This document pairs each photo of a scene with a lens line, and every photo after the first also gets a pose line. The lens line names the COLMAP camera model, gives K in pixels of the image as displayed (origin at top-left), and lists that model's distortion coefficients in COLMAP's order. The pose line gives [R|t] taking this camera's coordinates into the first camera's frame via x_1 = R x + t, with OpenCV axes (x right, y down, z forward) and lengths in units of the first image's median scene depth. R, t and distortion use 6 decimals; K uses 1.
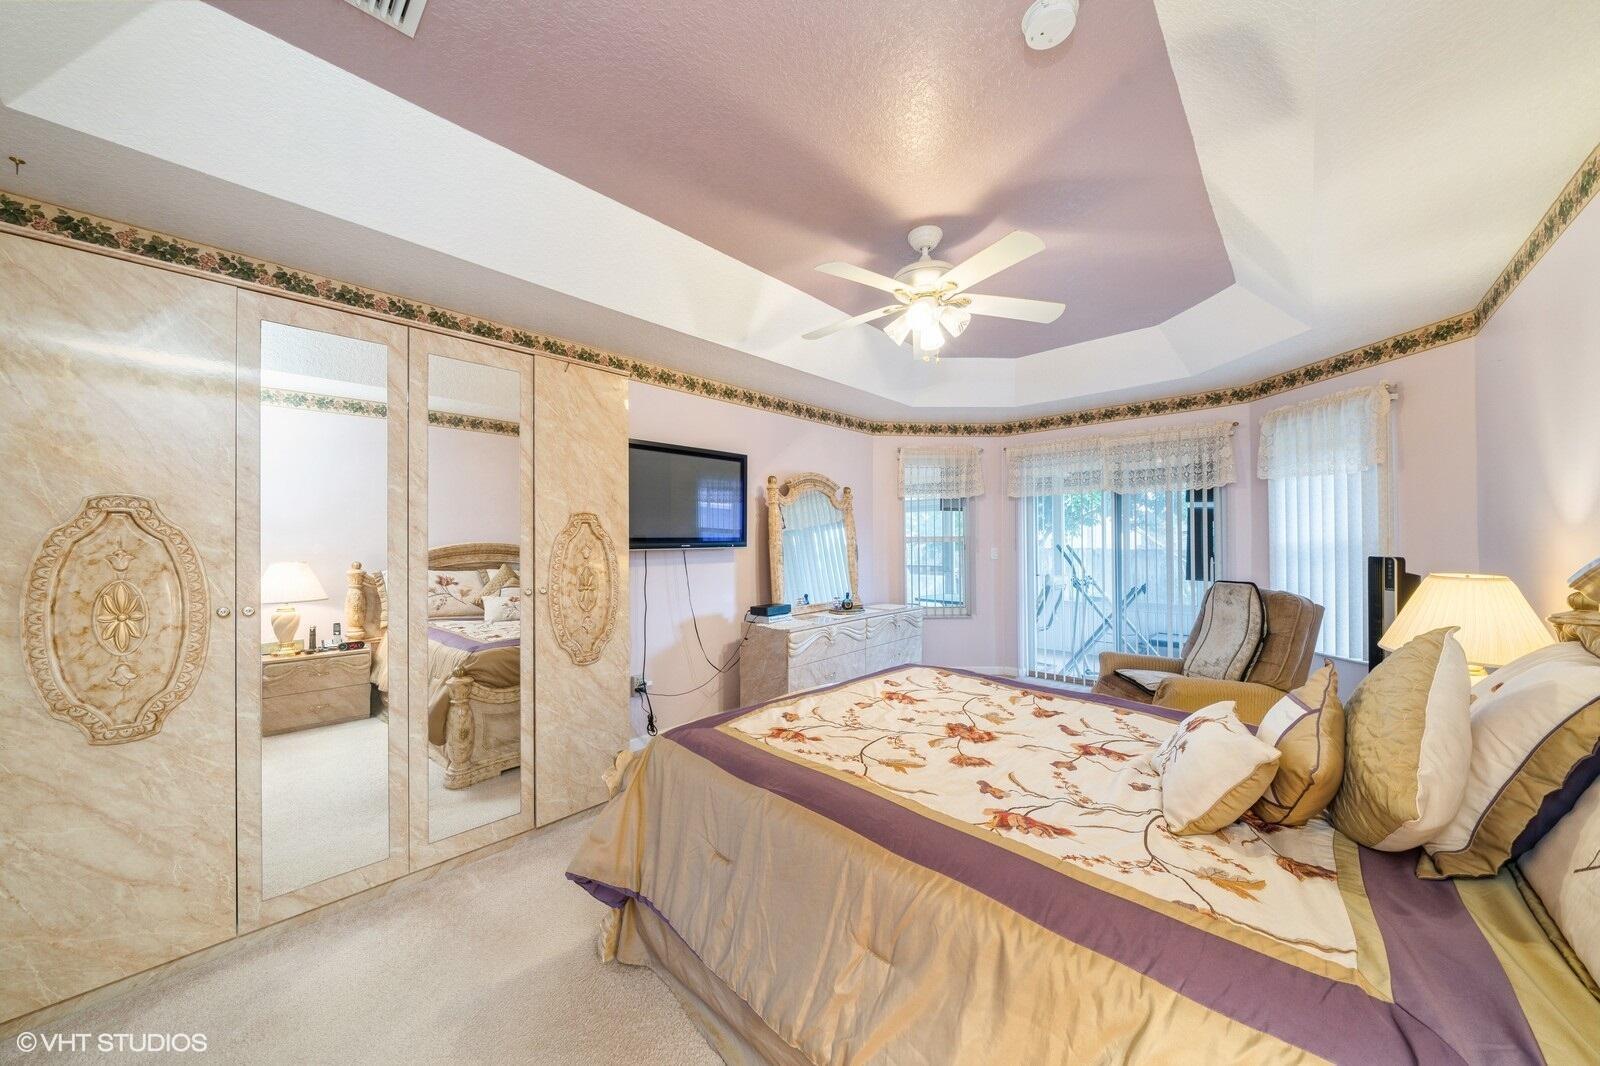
lens RADIAL K [[540.9, 0, 795.6], [0, 540.9, 533.8], [0, 0, 1]] dist [-0.001151, -0.000134]
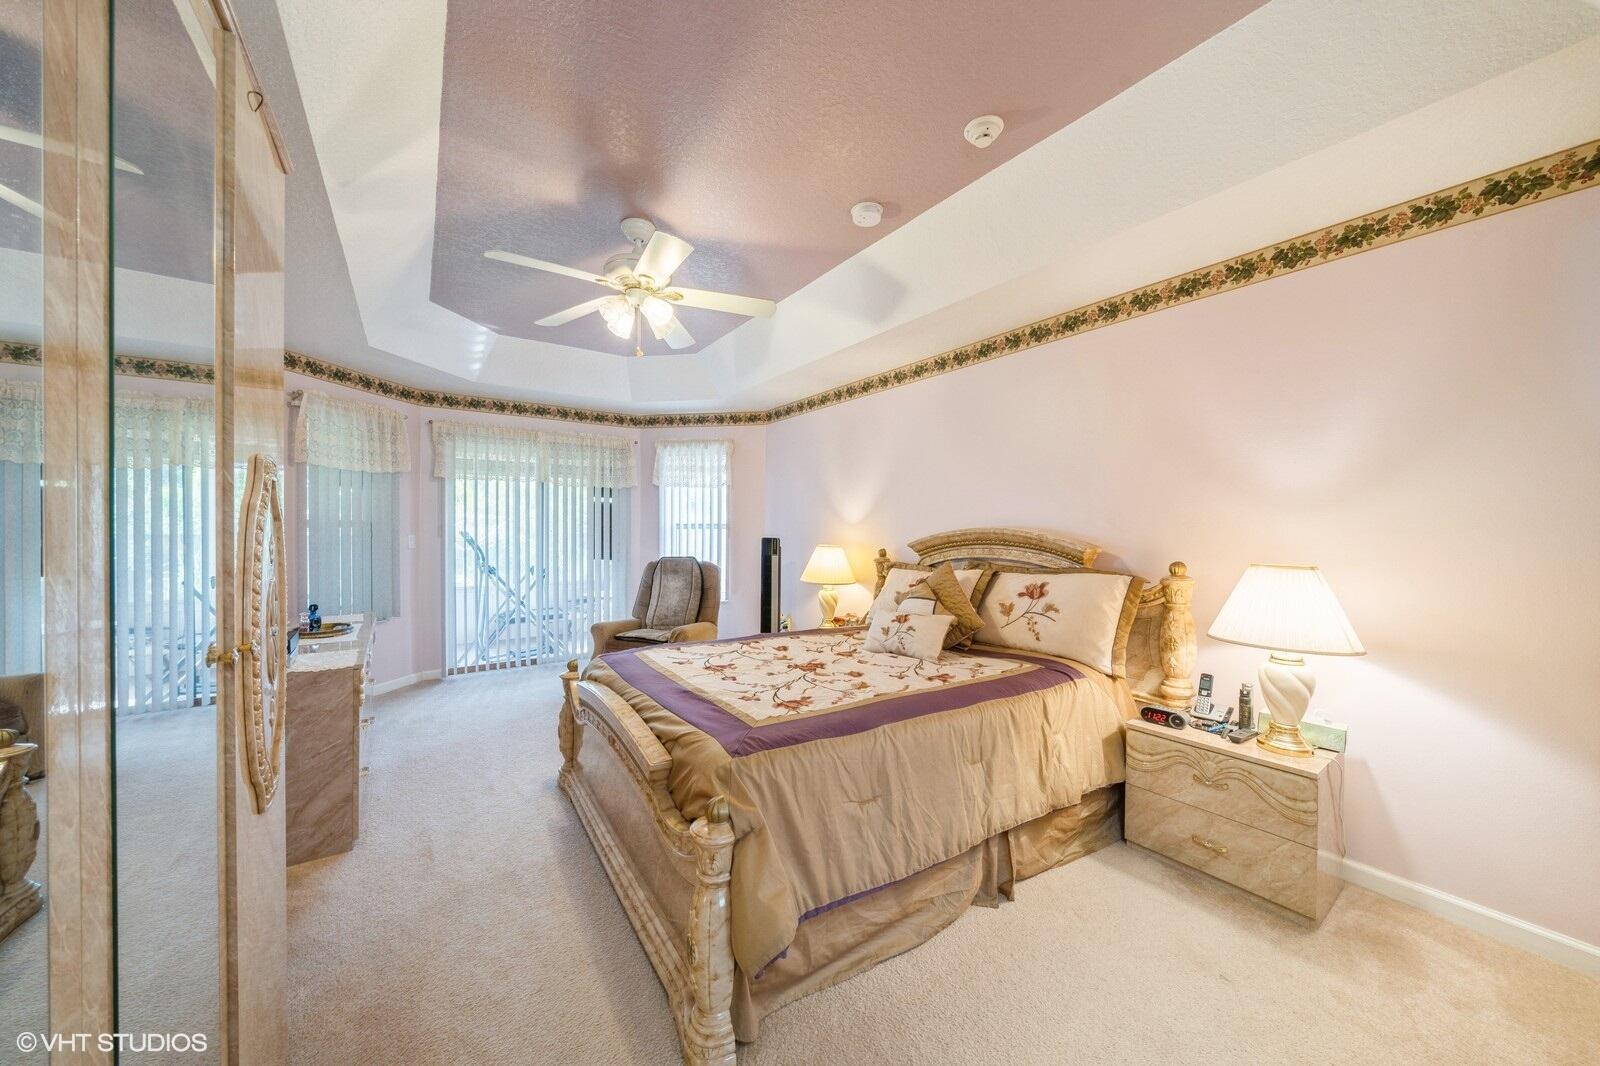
lens RADIAL K [[540.9, 0, 797.4], [0, 540.9, 529.4], [0, 0, 1]] dist [-0.001151, -0.000134]
pose [[0.226169, 0.003254, 0.974083, -1.032816], [-0.018484, 0.999829, 0.000952, 0.016851], [-0.973913, -0.018221, 0.226190, 0.717874]]
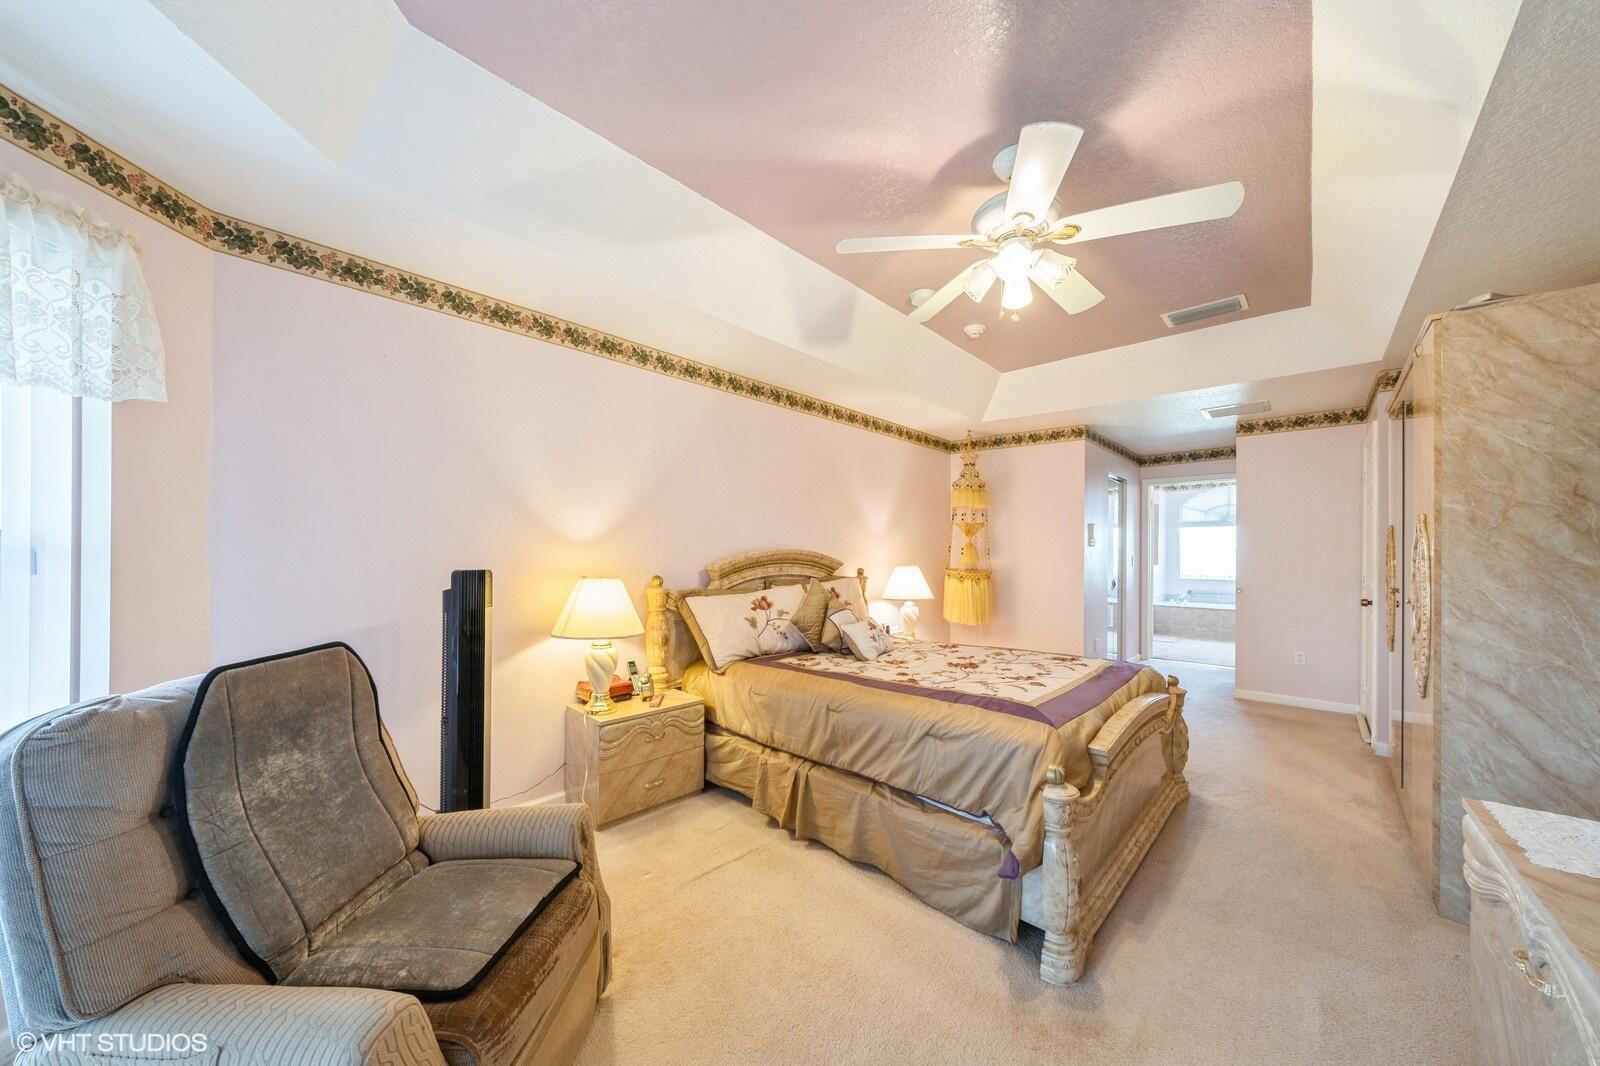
lens RADIAL K [[540.9, 0, 818.3], [0, 540.9, 553.6], [0, 0, 1]] dist [-0.001151, -0.000134]
pose [[-0.999999, -0.001123, 0.000171, 0.811971], [-0.001123, 0.999999, -0.000902, 0.011408], [-0.000170, -0.000902, -1.000000, 2.703584]]
